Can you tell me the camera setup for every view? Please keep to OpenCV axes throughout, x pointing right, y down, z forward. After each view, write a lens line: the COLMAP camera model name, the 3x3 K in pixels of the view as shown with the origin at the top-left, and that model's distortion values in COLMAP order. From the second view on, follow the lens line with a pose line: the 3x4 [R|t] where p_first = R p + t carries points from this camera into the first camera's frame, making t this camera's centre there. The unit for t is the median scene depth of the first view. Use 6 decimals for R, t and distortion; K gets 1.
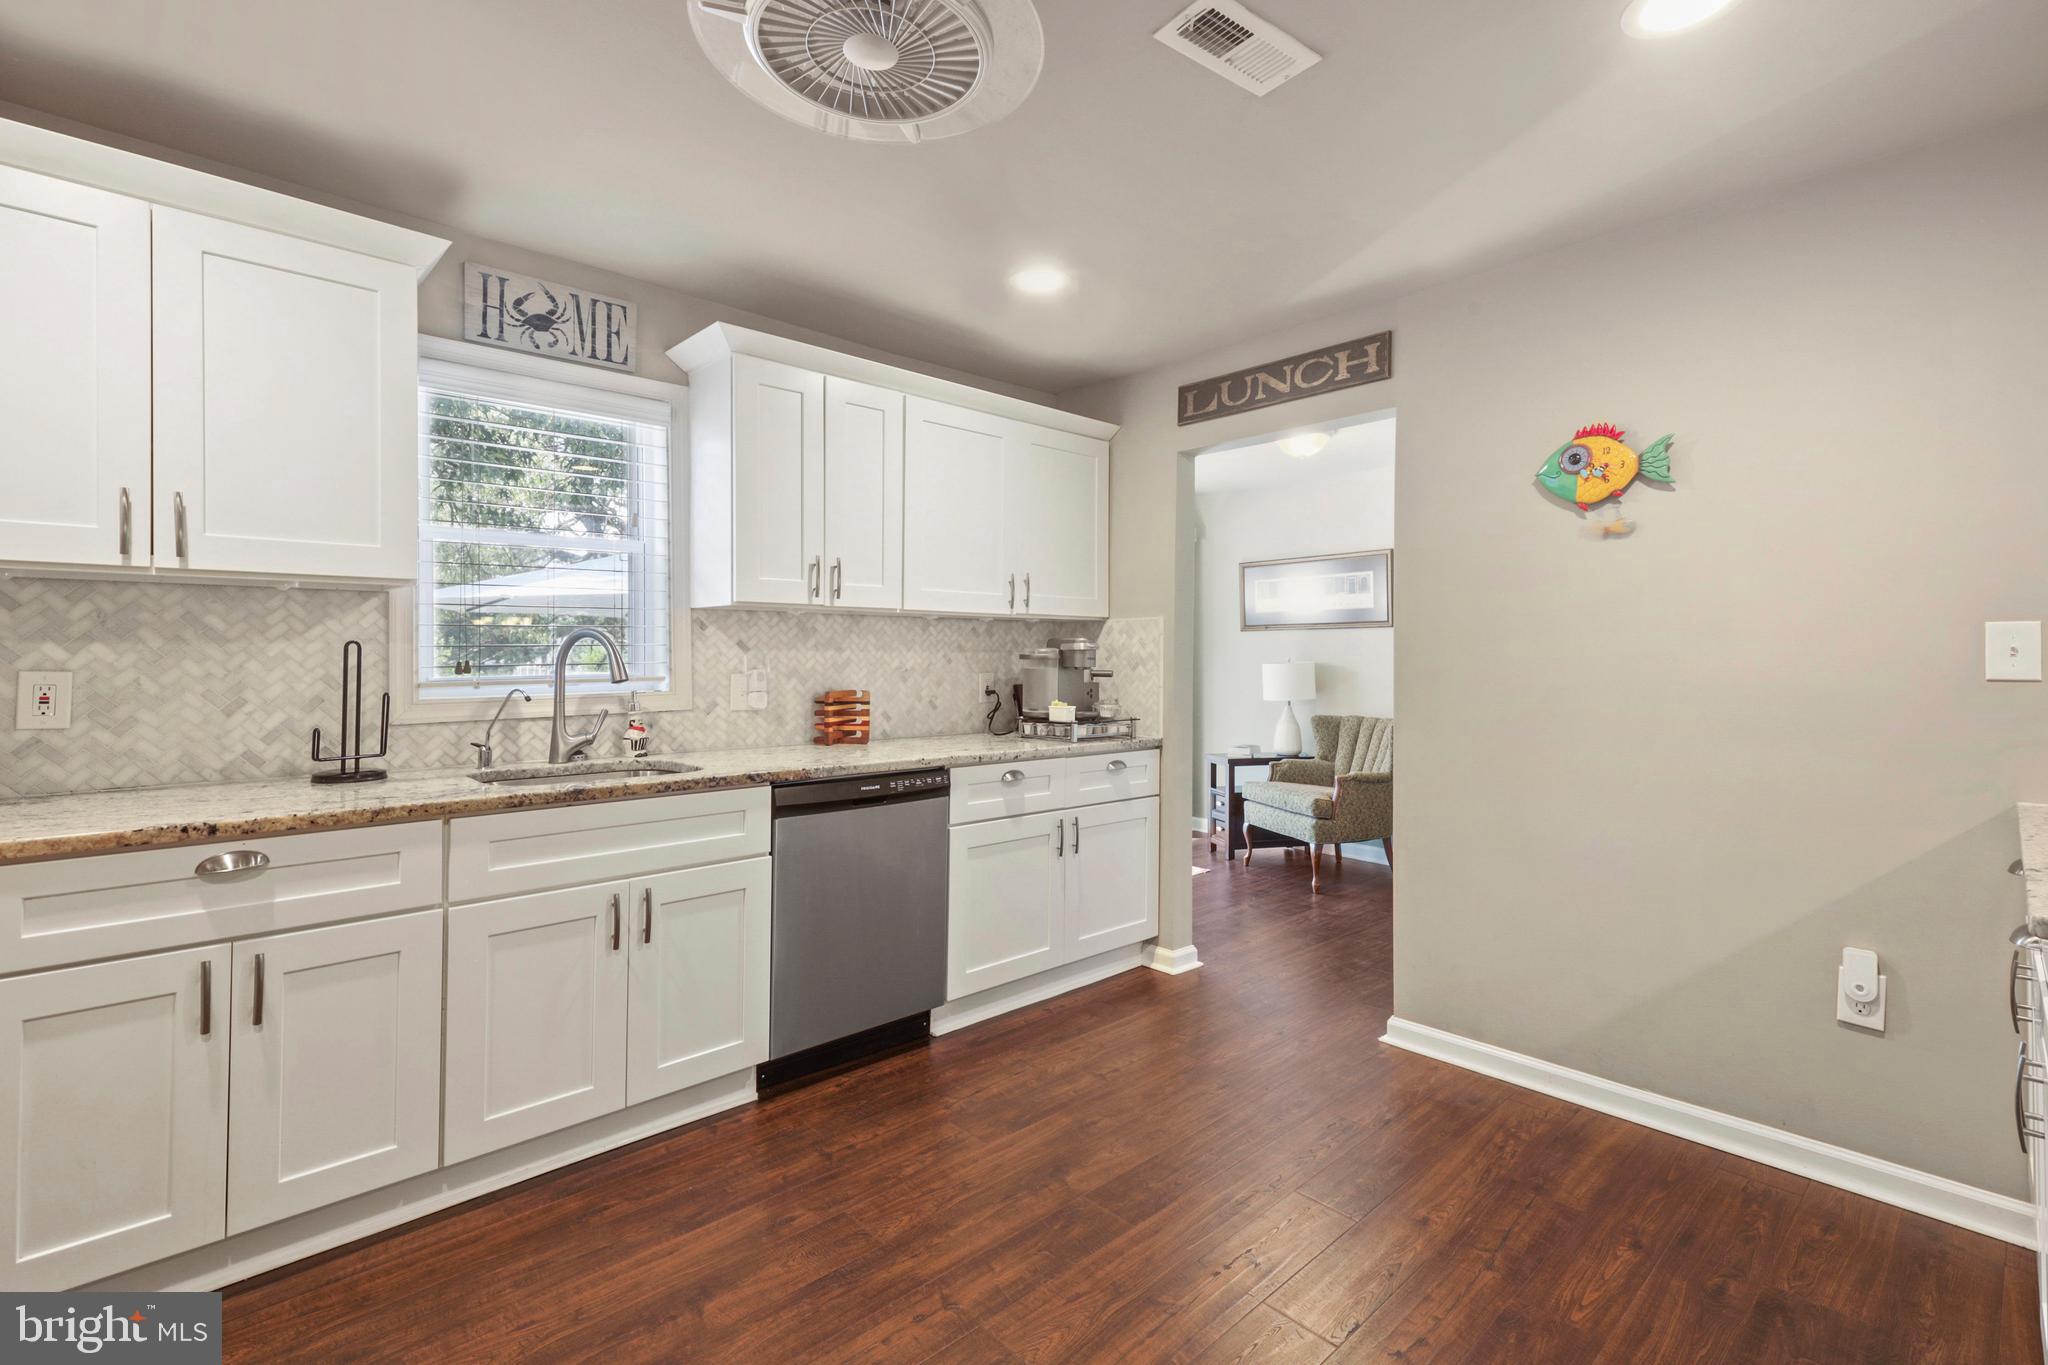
lens RADIAL K [[912.8, 0, 1044.0], [0, 912.8, 655.5], [0, 0, 1]] dist [0.002219, -0.000068]
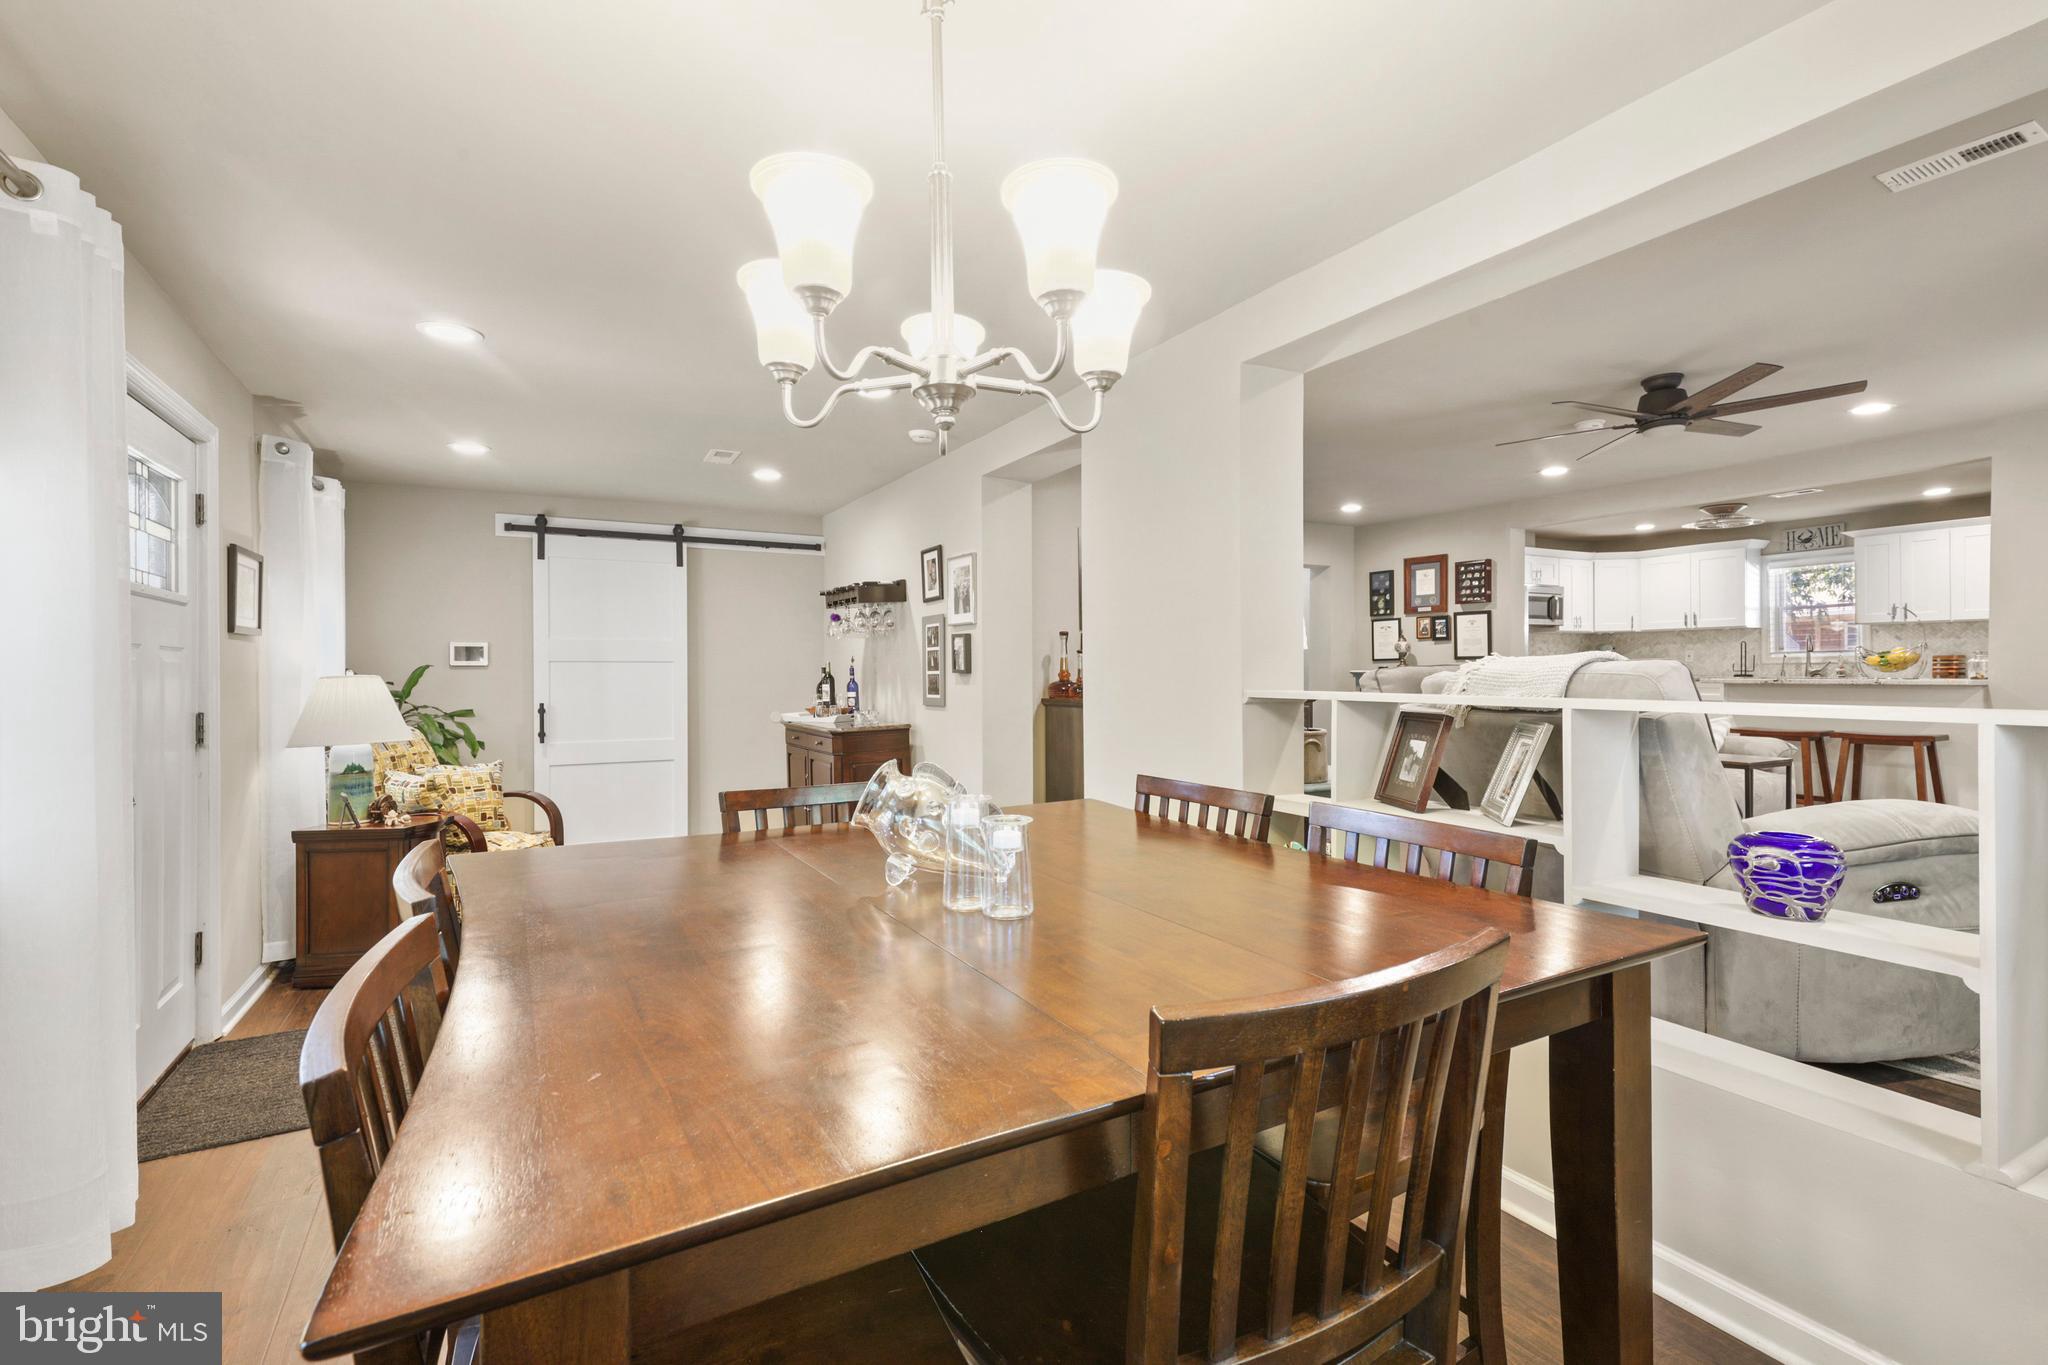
lens RADIAL K [[914.0, 0, 1024.6], [0, 914.0, 672.9], [0, 0, 1]] dist [0.015471, -0.000342]
pose [[-0.231834, 0.000112, -0.972755, 3.090906], [0.003293, 0.999994, -0.000670, 0.090683], [0.972750, -0.003359, -0.231833, -0.882285]]
